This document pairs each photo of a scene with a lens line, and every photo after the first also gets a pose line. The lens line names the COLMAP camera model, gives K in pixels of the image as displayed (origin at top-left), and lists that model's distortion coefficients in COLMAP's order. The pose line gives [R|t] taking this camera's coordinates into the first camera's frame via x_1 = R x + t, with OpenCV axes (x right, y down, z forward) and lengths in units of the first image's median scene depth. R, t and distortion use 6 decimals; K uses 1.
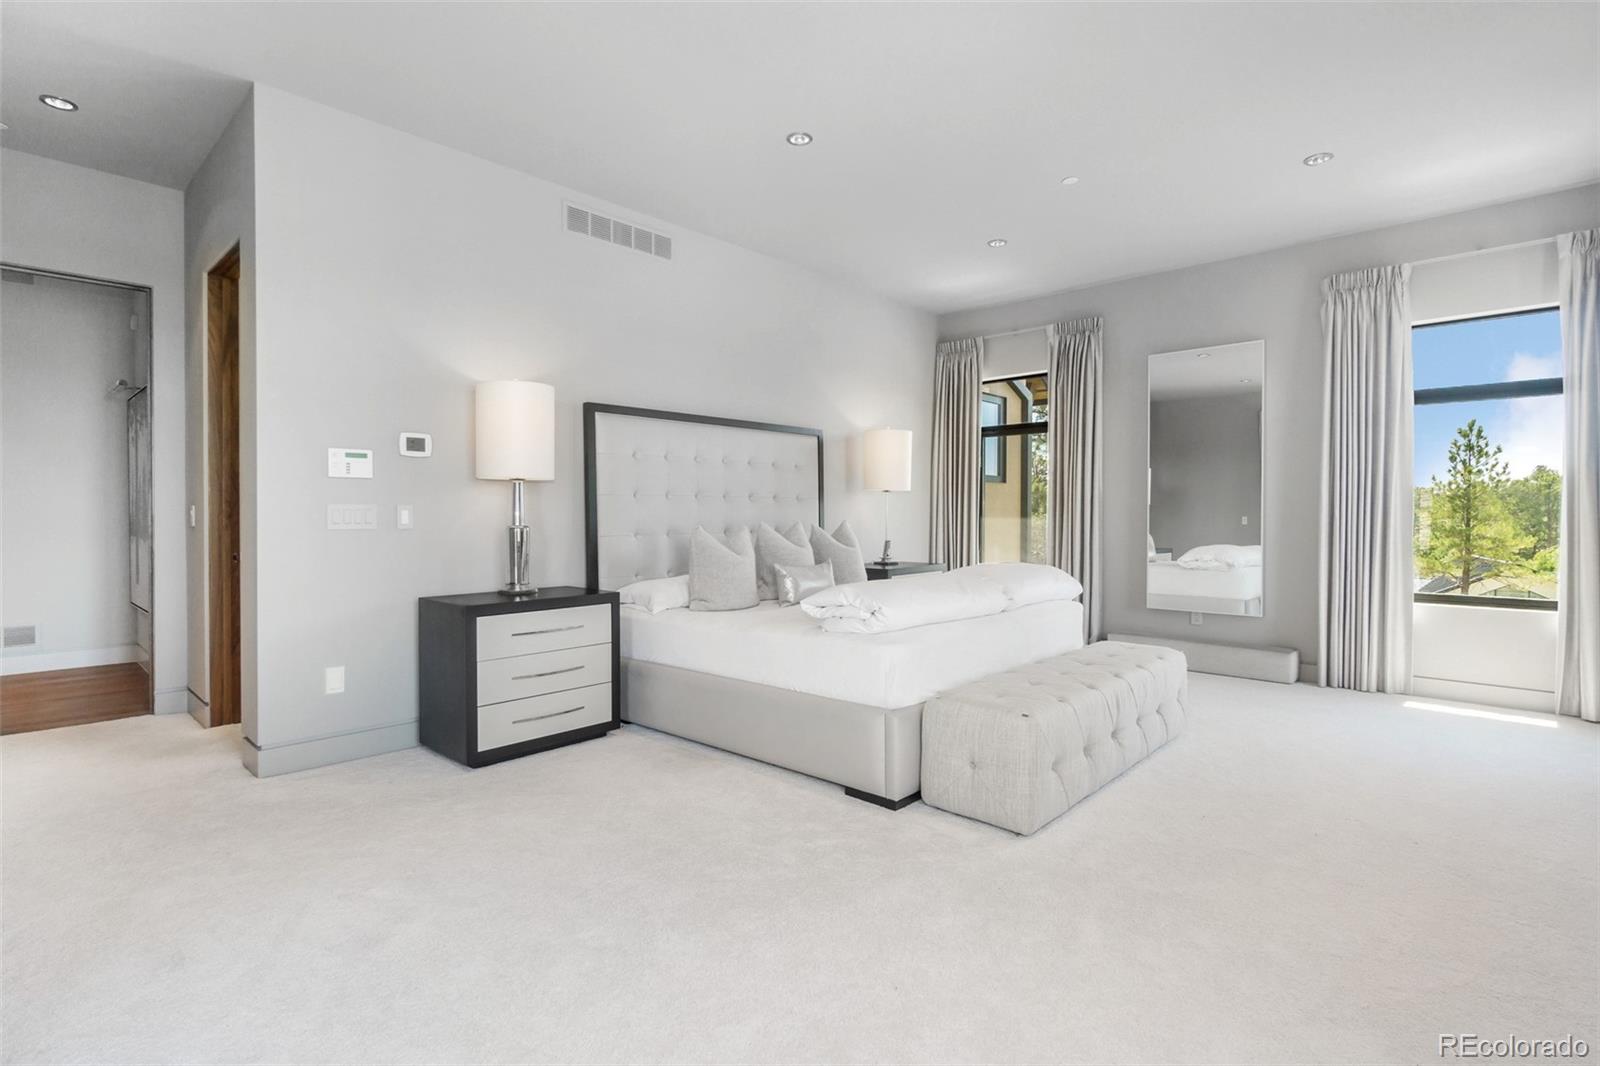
lens RADIAL K [[766.8, 0, 793.9], [0, 766.8, 529.7], [0, 0, 1]] dist [0.006387, 0.000575]
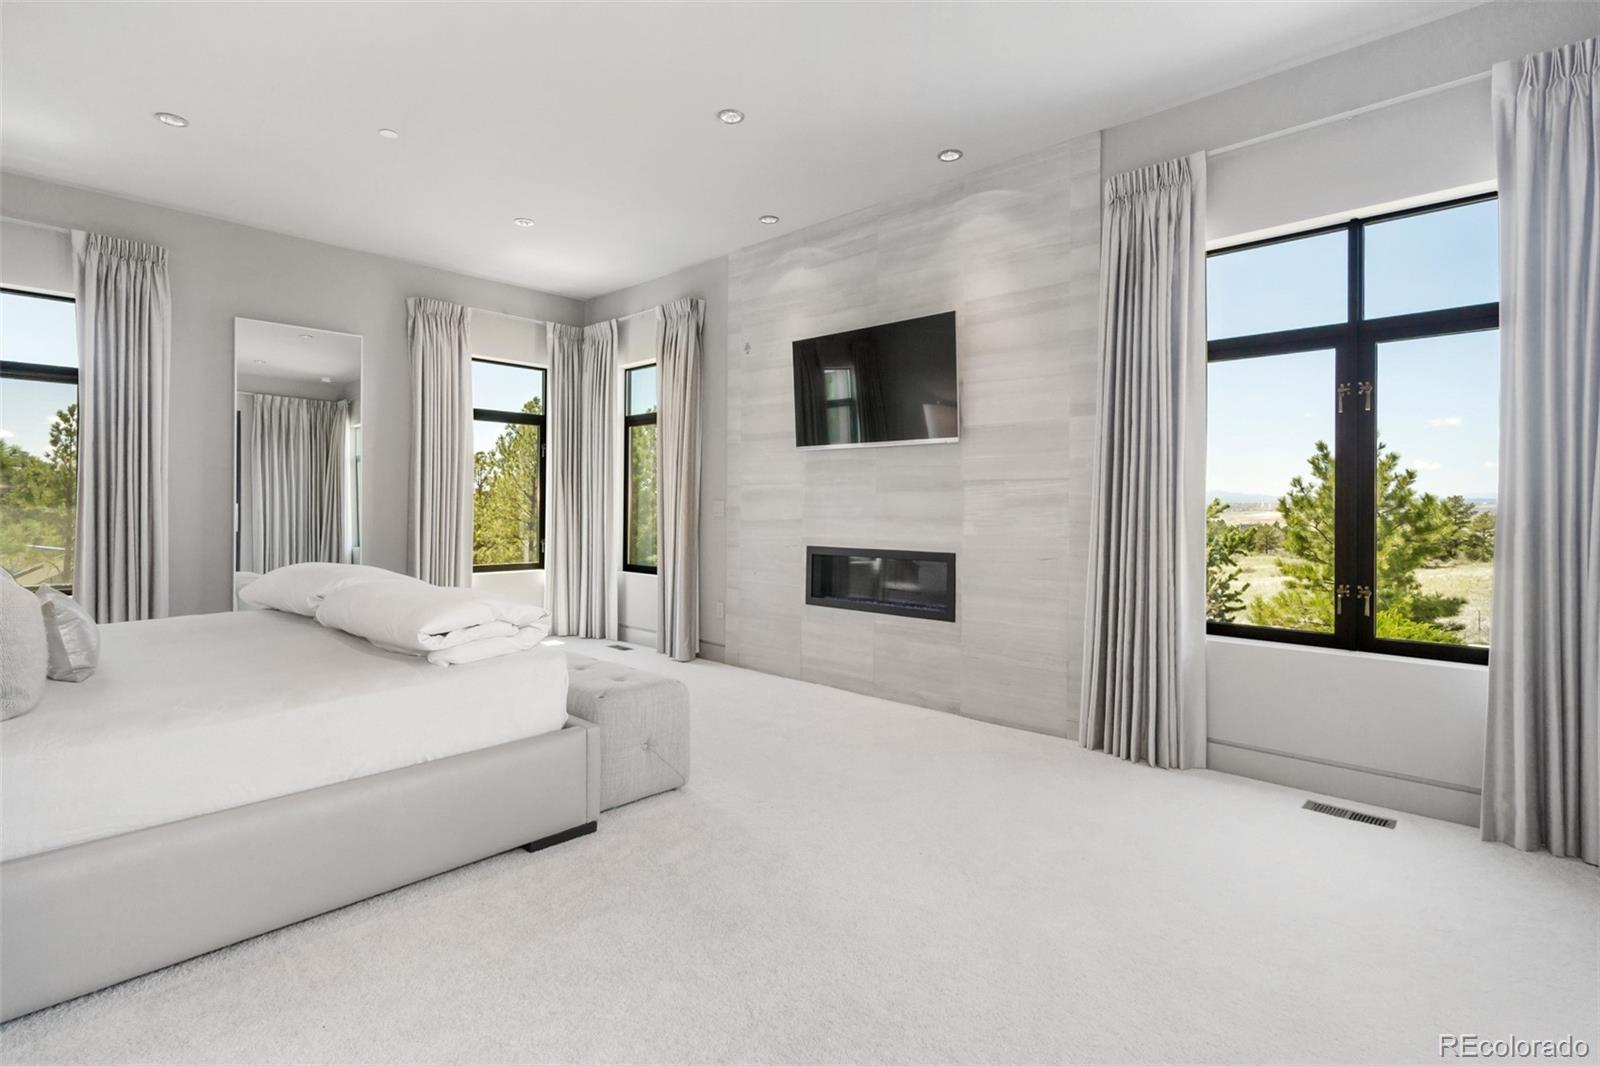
lens RADIAL K [[766.8, 0, 794.4], [0, 766.8, 516.4], [0, 0, 1]] dist [0.006387, 0.000575]
pose [[0.019088, -0.015700, 0.999695, -0.422859], [0.015161, 0.999766, 0.015411, -0.011358], [-0.999703, 0.014862, 0.019321, 0.402817]]
